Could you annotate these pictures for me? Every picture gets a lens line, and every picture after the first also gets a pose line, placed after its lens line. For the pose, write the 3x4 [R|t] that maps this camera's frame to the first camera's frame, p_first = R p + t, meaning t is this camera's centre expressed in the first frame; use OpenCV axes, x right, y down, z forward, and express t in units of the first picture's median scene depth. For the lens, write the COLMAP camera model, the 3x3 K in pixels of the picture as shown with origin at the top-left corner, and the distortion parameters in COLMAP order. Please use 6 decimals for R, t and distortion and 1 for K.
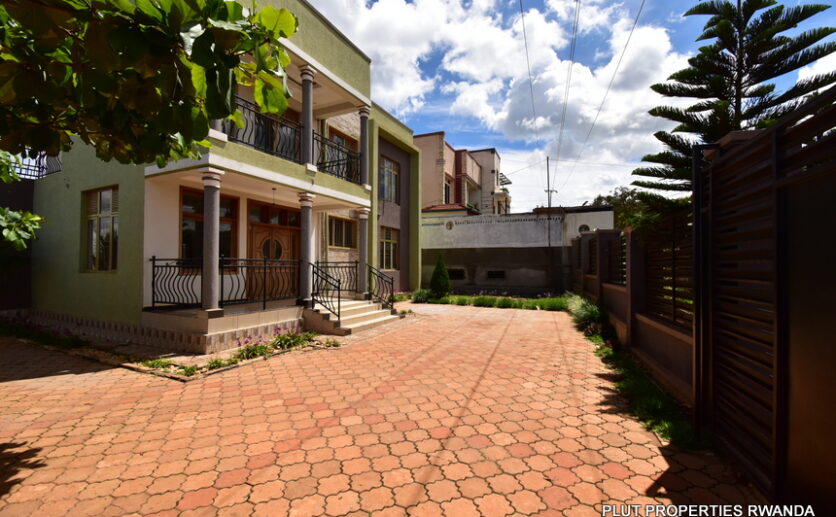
lens RADIAL K [[364.3, 0, 417.4], [0, 364.3, 256.9], [0, 0, 1]] dist [0.017383, -0.023651]
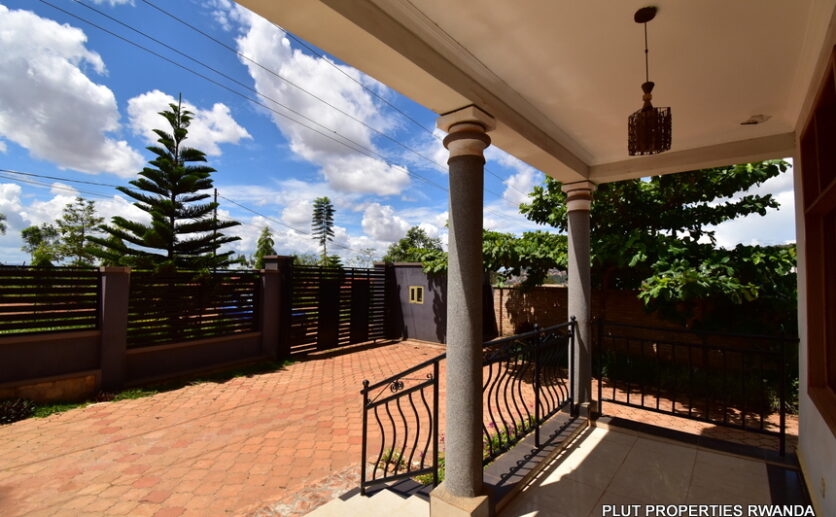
lens RADIAL K [[364.3, 0, 417.4], [0, 364.3, 256.9], [0, 0, 1]] dist [0.017383, -0.023651]
pose [[-0.963606, -0.006887, 0.267236, -0.303619], [-0.027389, 0.996951, -0.073066, -0.037450], [-0.265918, -0.077726, -0.960857, 1.118730]]
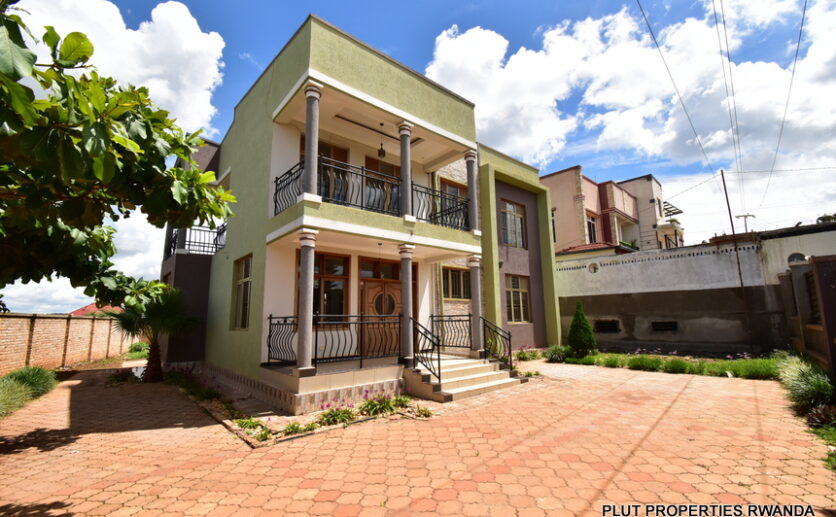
lens RADIAL K [[364.3, 0, 417.4], [0, 364.3, 256.9], [0, 0, 1]] dist [0.017383, -0.023651]
pose [[0.918157, -0.083388, -0.387342, 0.083010], [0.028902, 0.989094, -0.144424, -0.001513], [0.395160, 0.121409, 0.910554, 0.115260]]
